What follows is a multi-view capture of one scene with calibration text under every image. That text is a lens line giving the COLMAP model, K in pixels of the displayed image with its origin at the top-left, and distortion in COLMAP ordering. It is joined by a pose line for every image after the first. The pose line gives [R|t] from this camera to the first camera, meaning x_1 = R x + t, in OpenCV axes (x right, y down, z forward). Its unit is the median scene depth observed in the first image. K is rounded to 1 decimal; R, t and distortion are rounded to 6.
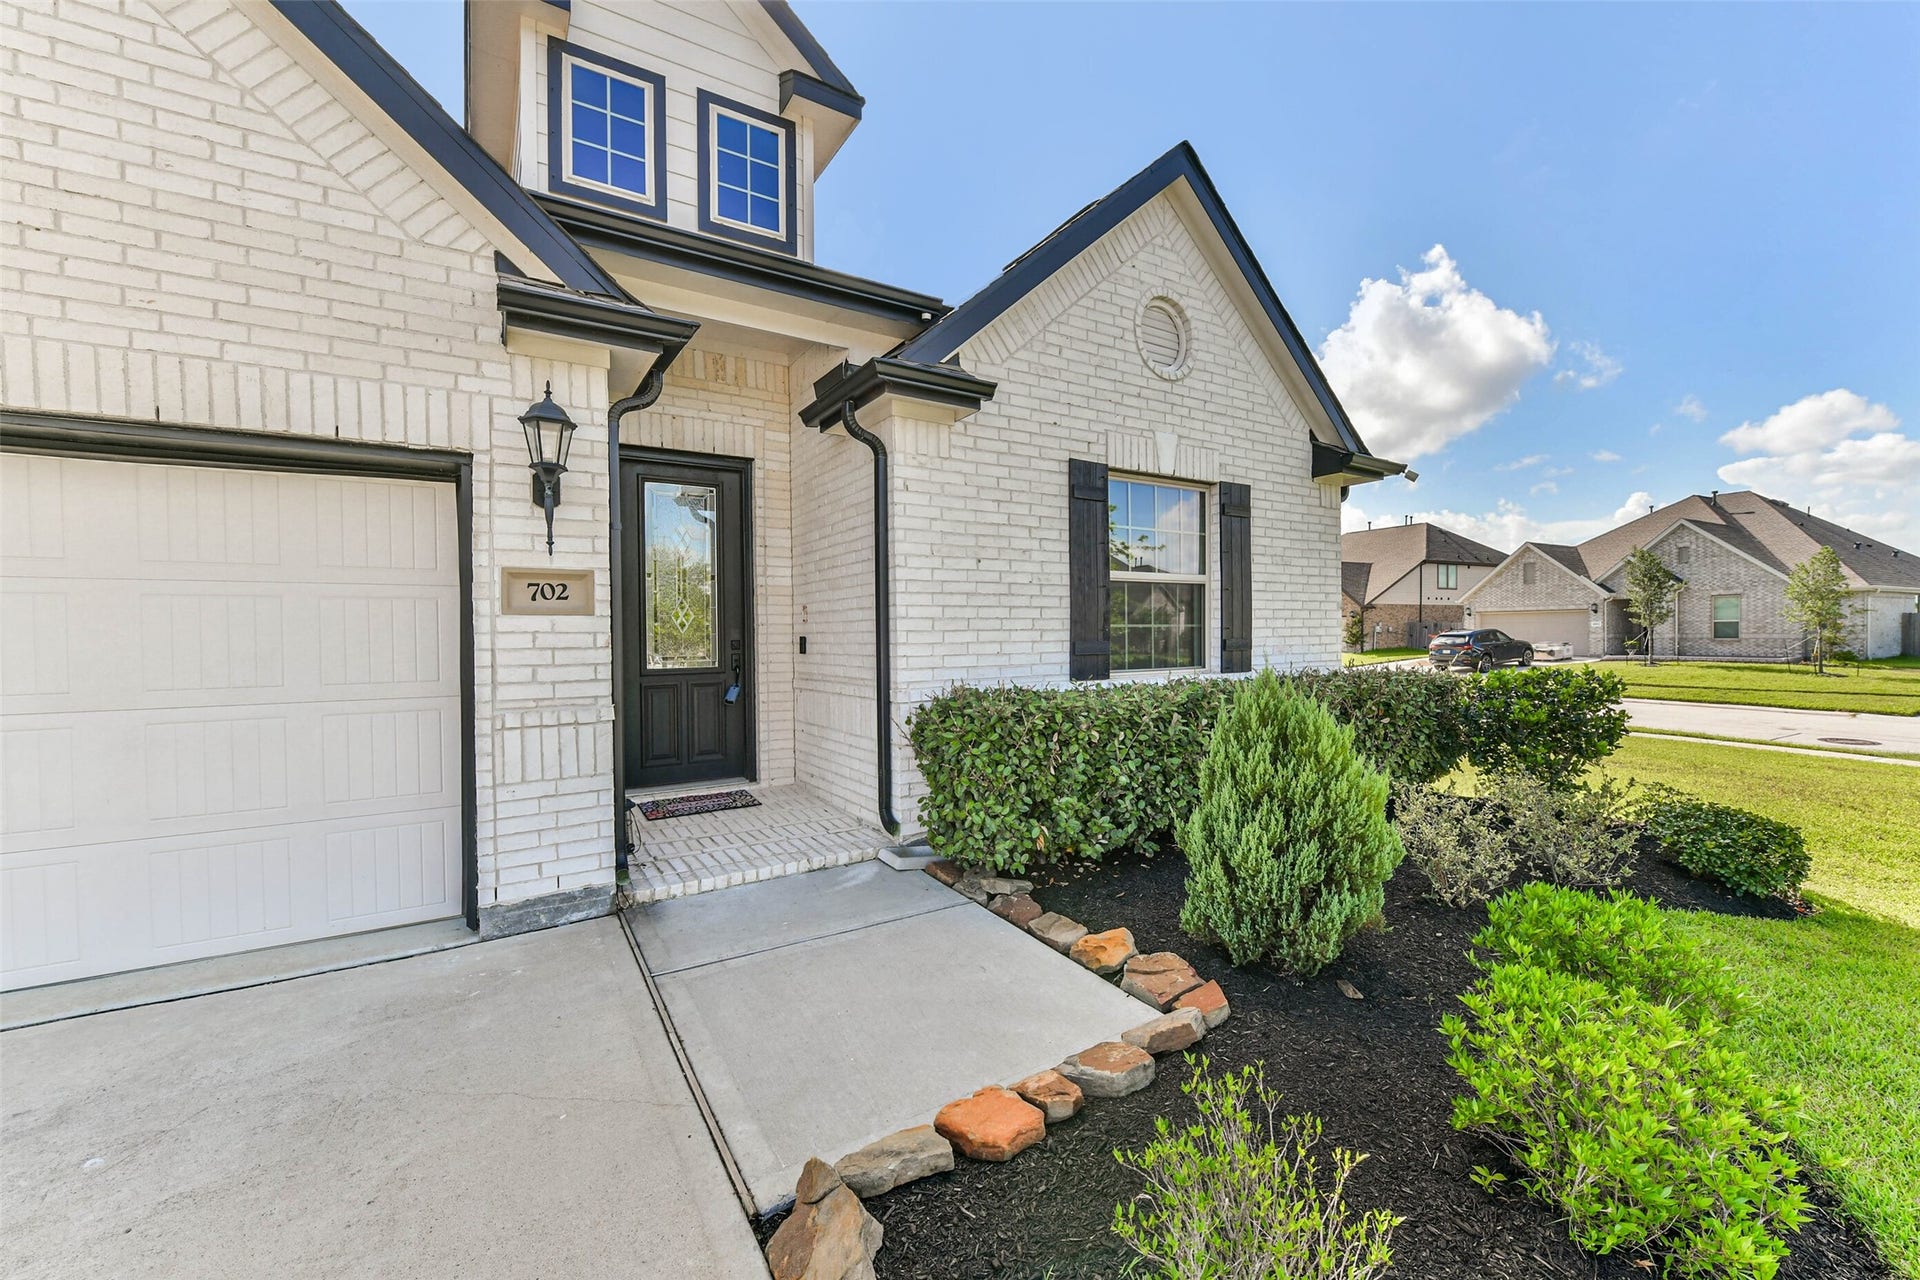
lens RADIAL K [[746.2, 0, 953.1], [0, 746.2, 644.9], [0, 0, 1]] dist [-0.010770, -0.000062]
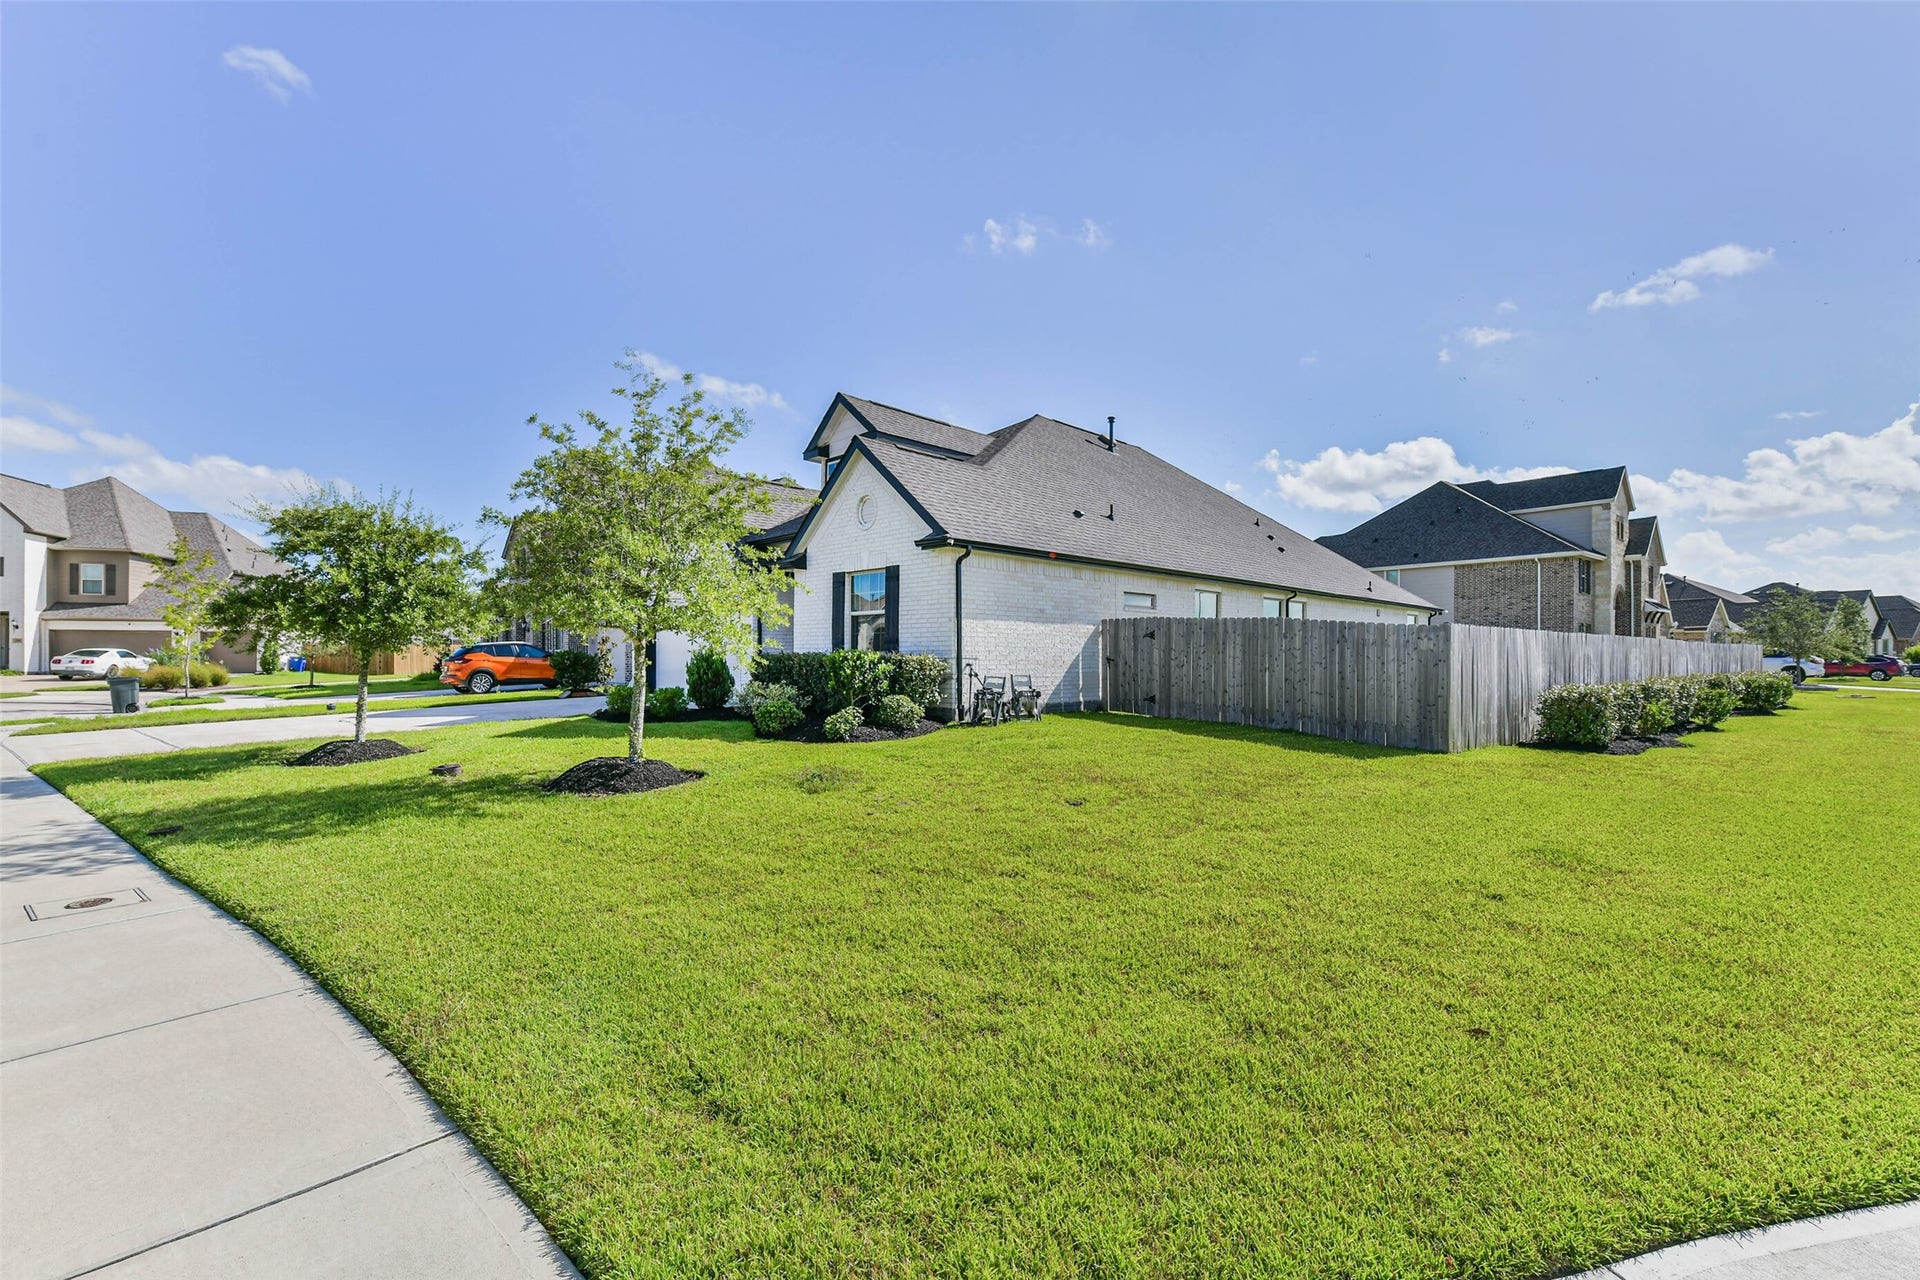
lens RADIAL K [[746.2, 0, 953.1], [0, 746.2, 644.9], [0, 0, 1]] dist [-0.010770, -0.000062]
pose [[0.249352, 0.012703, -0.968330, 3.071609], [-0.016445, 0.999825, 0.008881, -0.011144], [0.968273, 0.013710, 0.249517, 0.766163]]
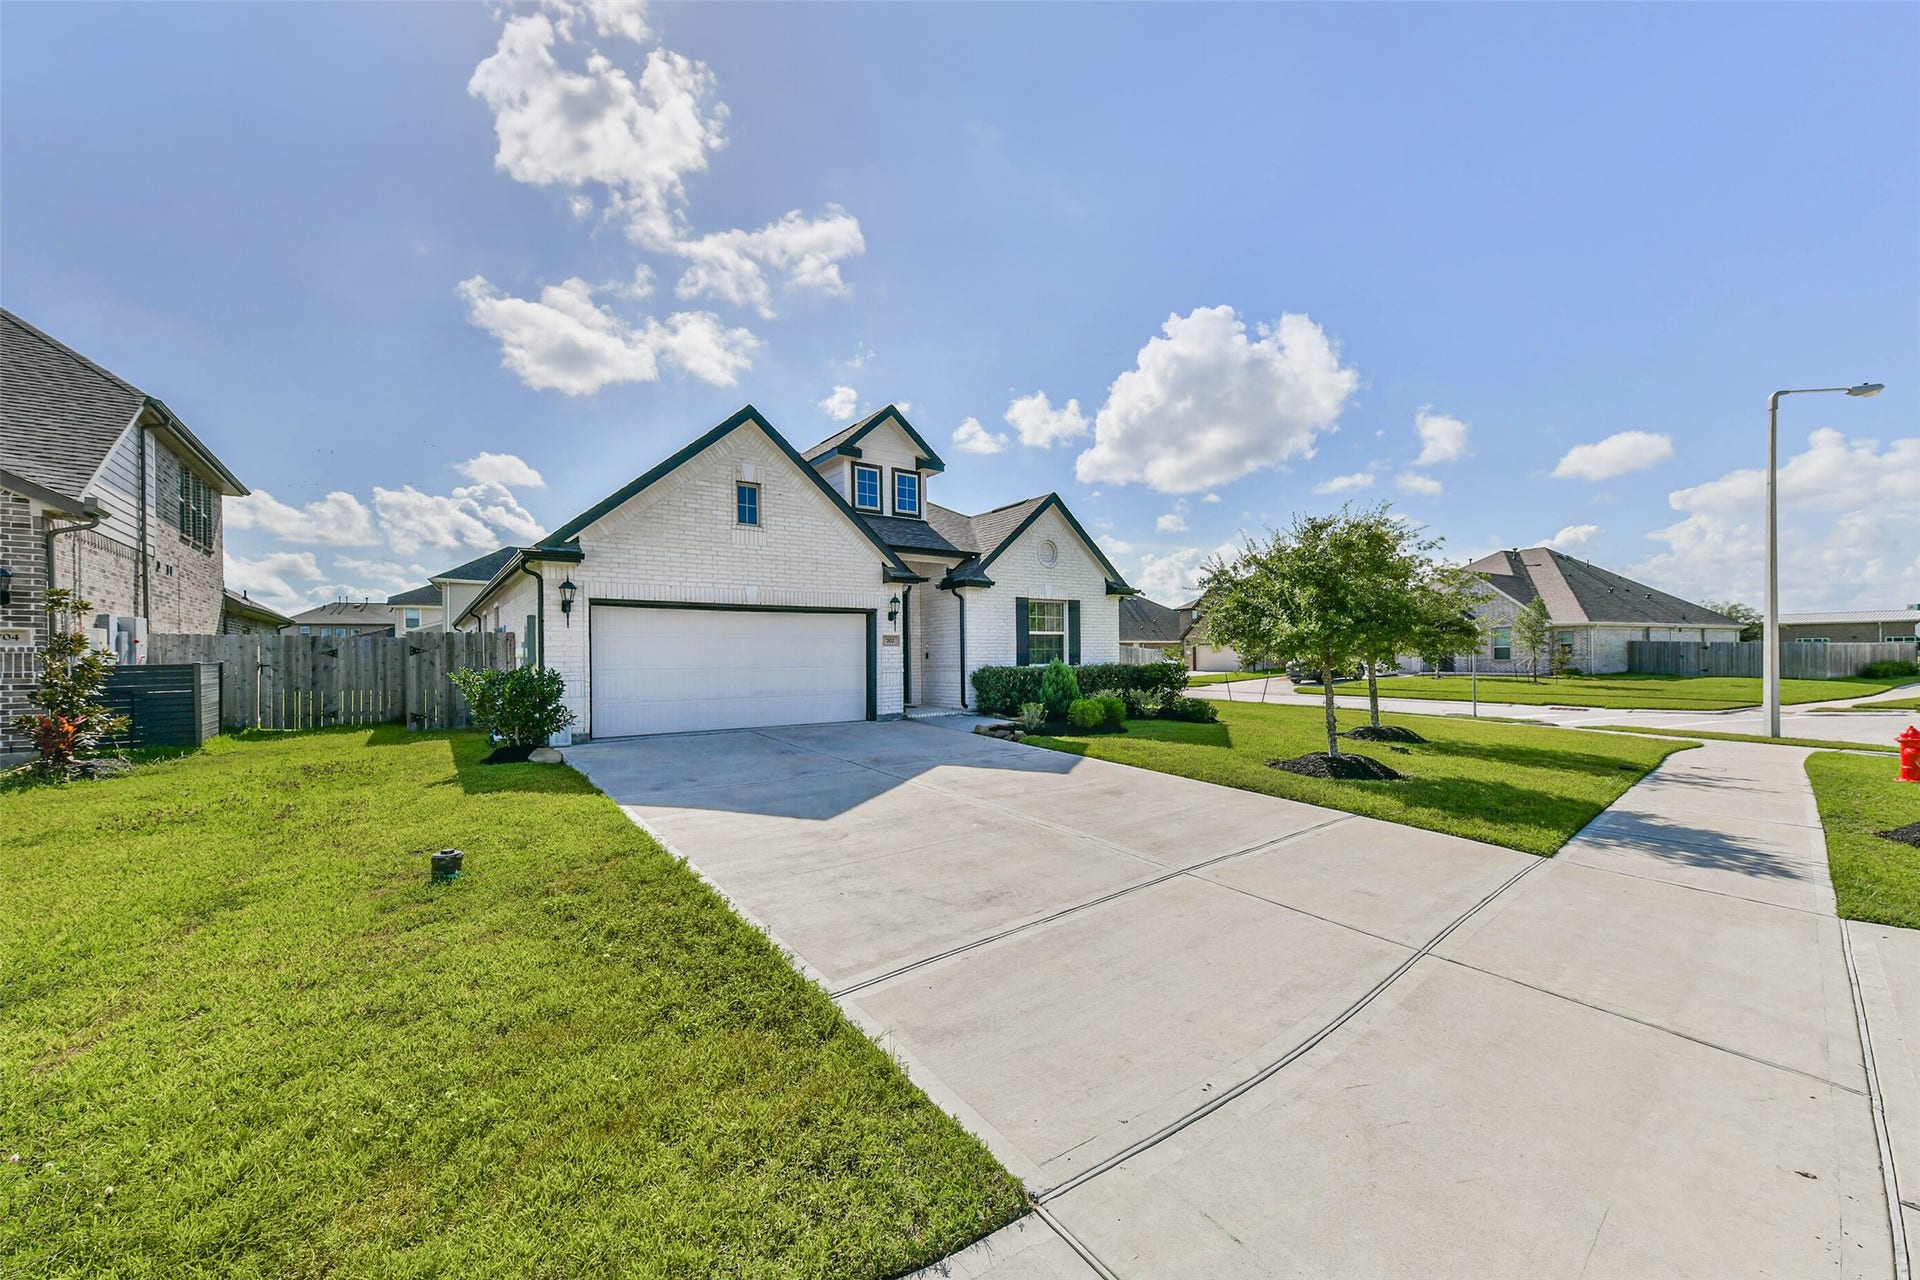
lens RADIAL K [[746.2, 0, 953.1], [0, 746.2, 644.9], [0, 0, 1]] dist [-0.010770, -0.000062]
pose [[0.998747, 0.001019, 0.050030, -0.283591], [0.000627, 0.999460, -0.032865, 0.062405], [-0.050037, 0.032856, 0.998207, -2.246865]]
